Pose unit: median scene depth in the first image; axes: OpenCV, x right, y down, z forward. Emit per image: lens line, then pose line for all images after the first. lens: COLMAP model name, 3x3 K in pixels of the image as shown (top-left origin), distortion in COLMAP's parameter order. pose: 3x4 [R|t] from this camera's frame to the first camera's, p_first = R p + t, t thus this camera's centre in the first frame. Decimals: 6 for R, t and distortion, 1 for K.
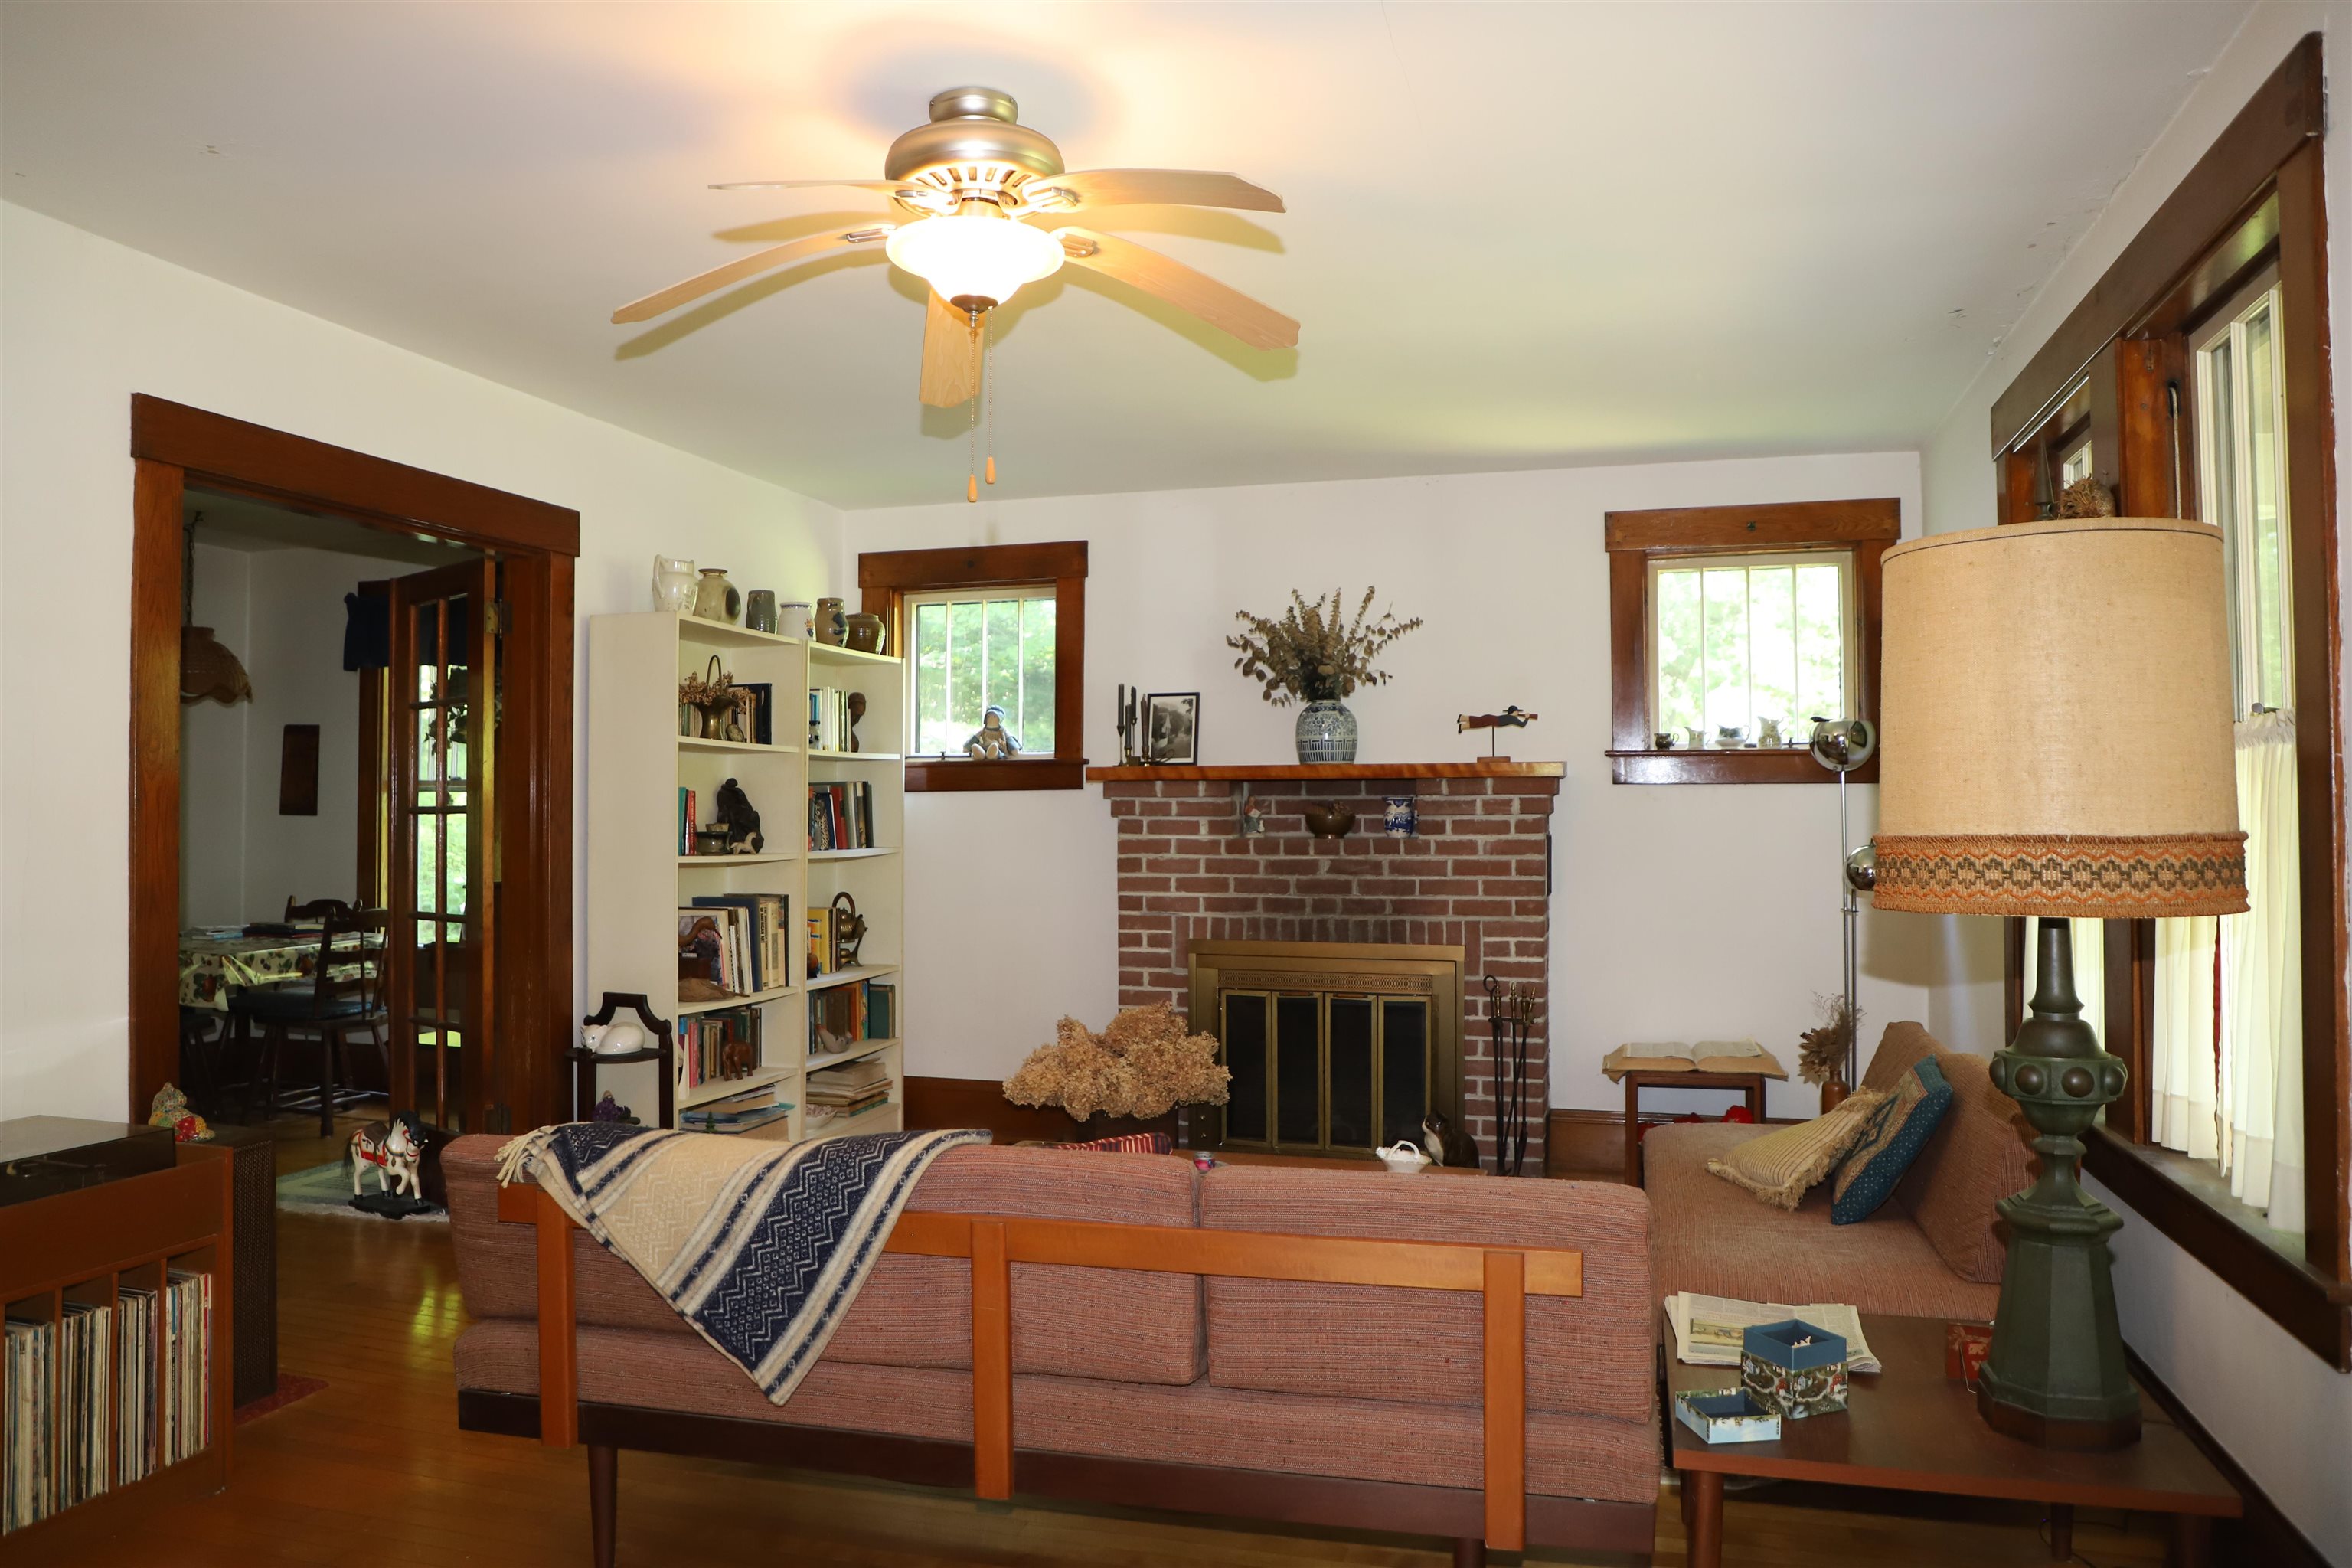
lens RADIAL K [[1566.3, 0, 1181.2], [0, 1566.3, 768.9], [0, 0, 1]] dist [-0.071381, 0.021772]
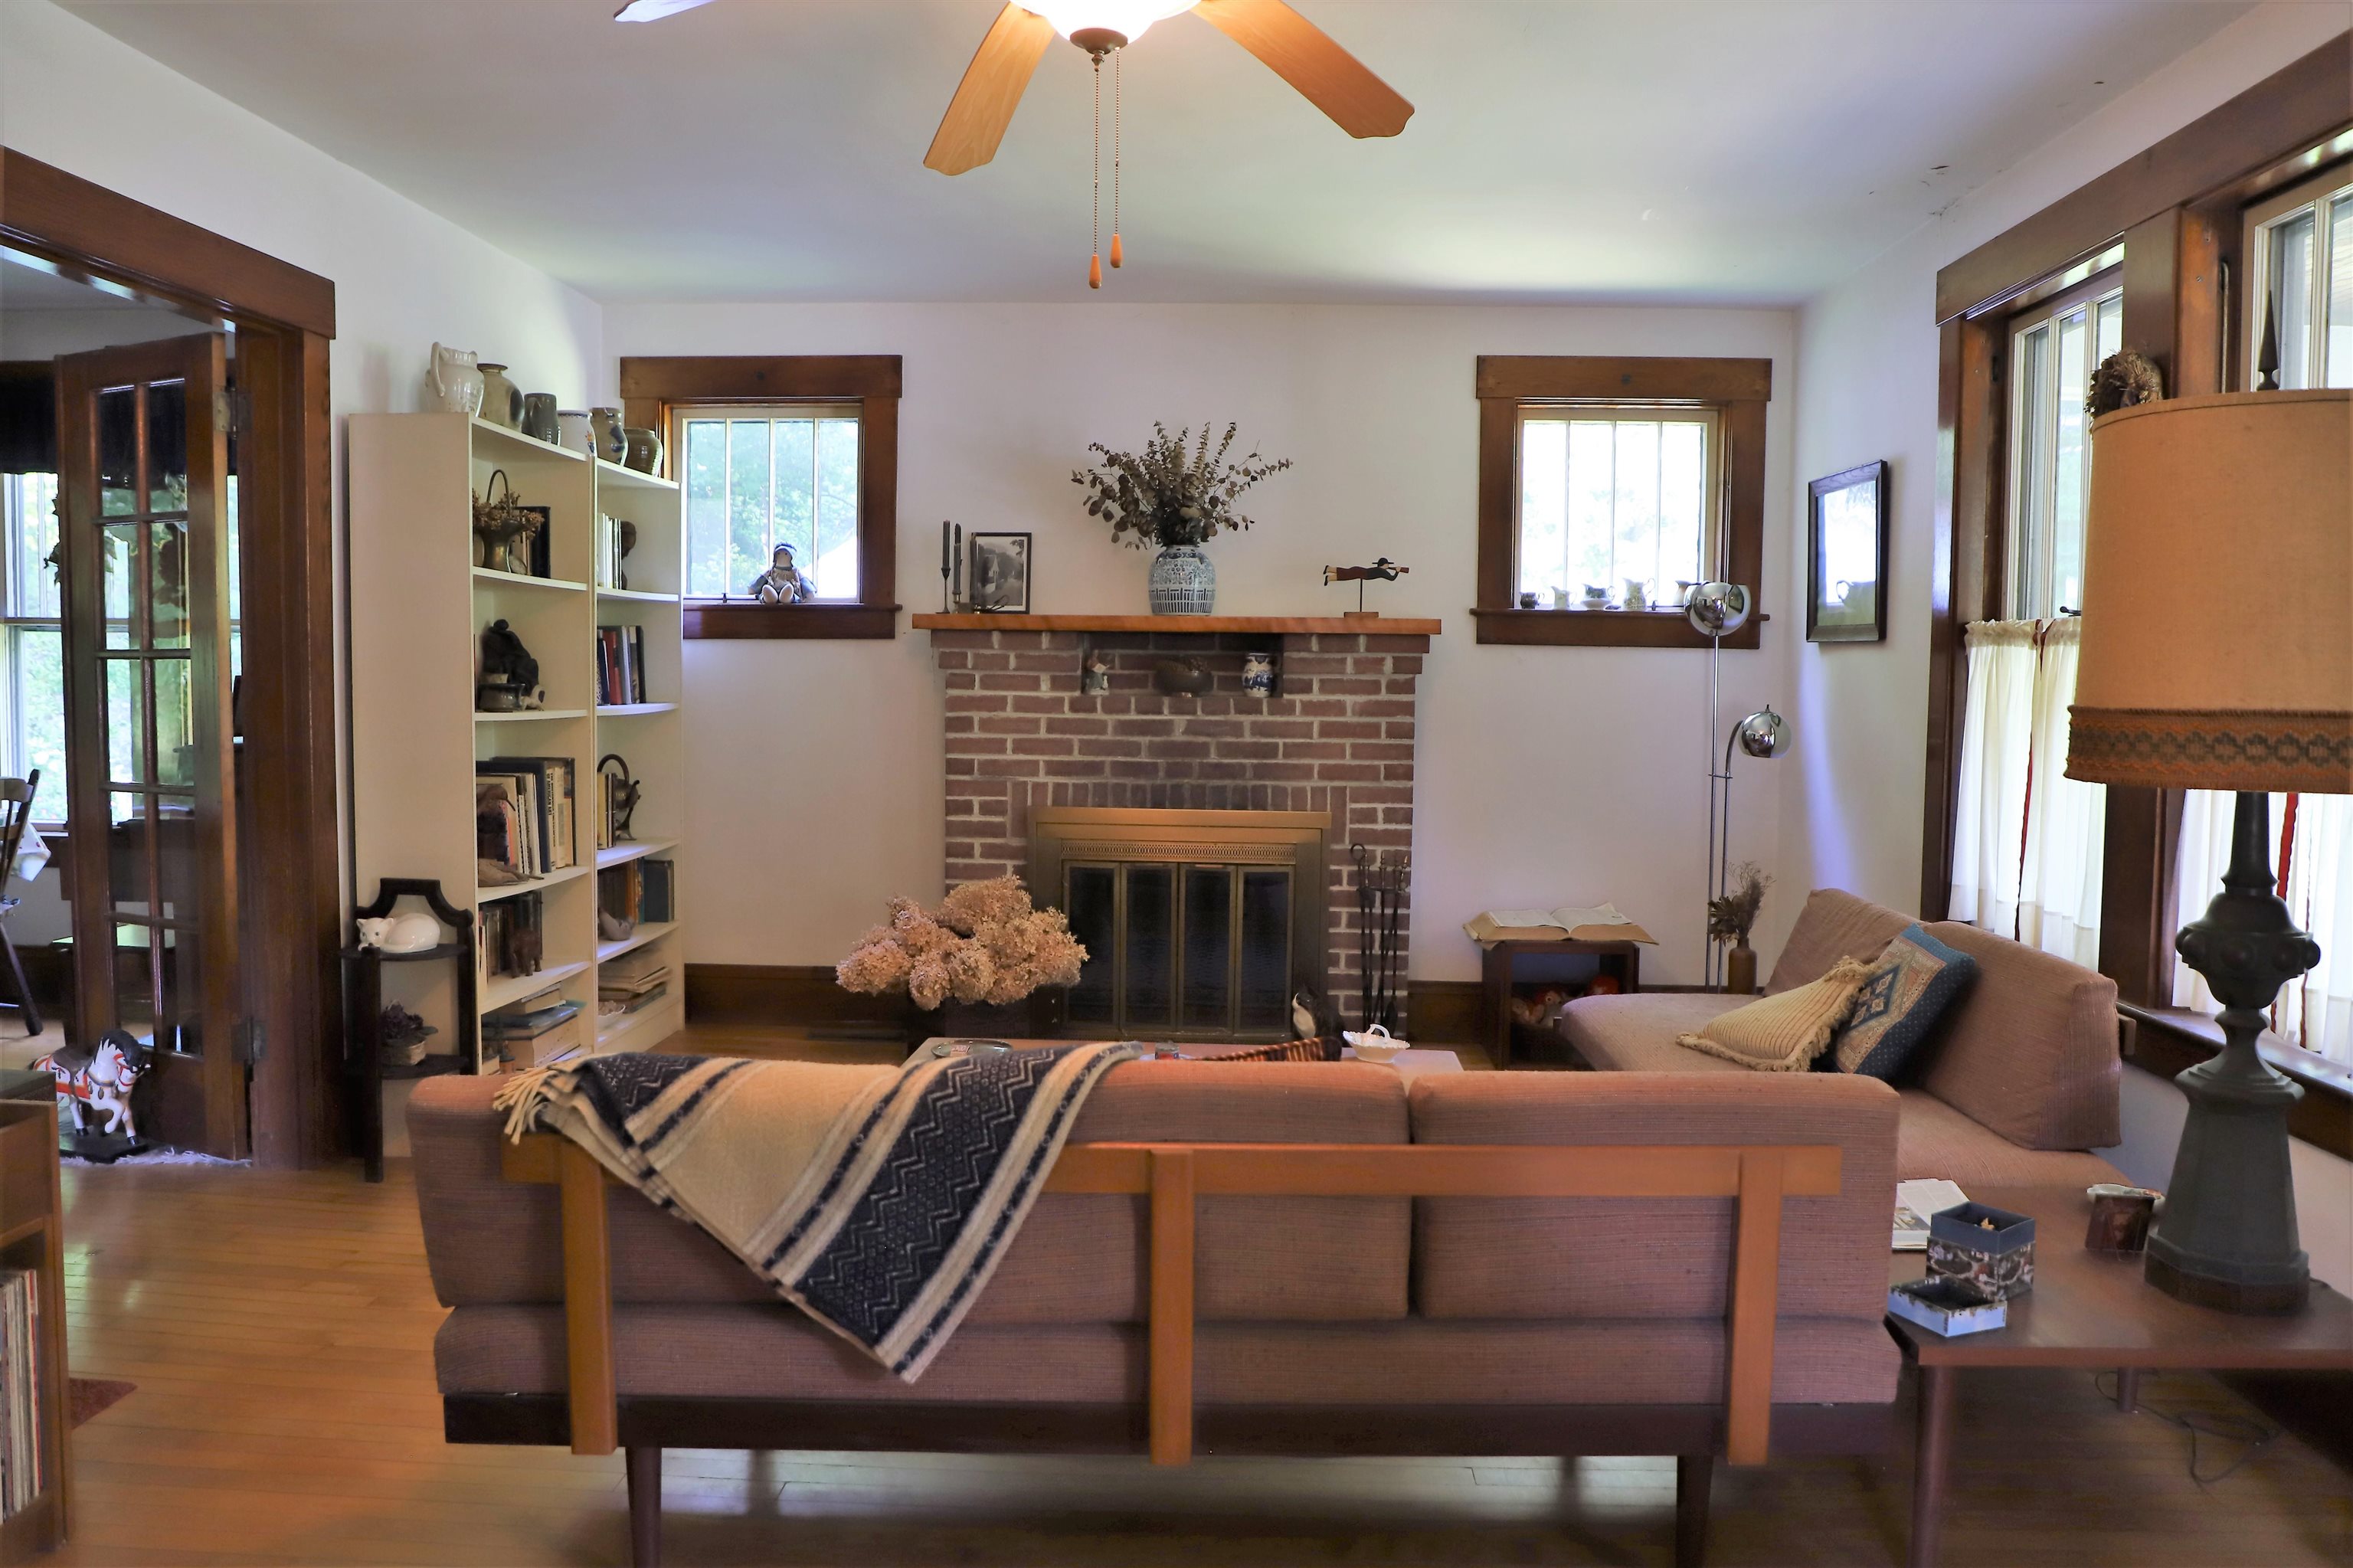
lens RADIAL K [[1633.9, 0, 1162.4], [0, 1633.9, 771.5], [0, 0, 1]] dist [-0.076919, 0.037228]
pose [[0.971515, -0.001008, 0.236977, -0.150970], [-0.020791, 0.995772, 0.089471, 0.002510], [-0.236065, -0.091850, 0.967387, 0.072353]]
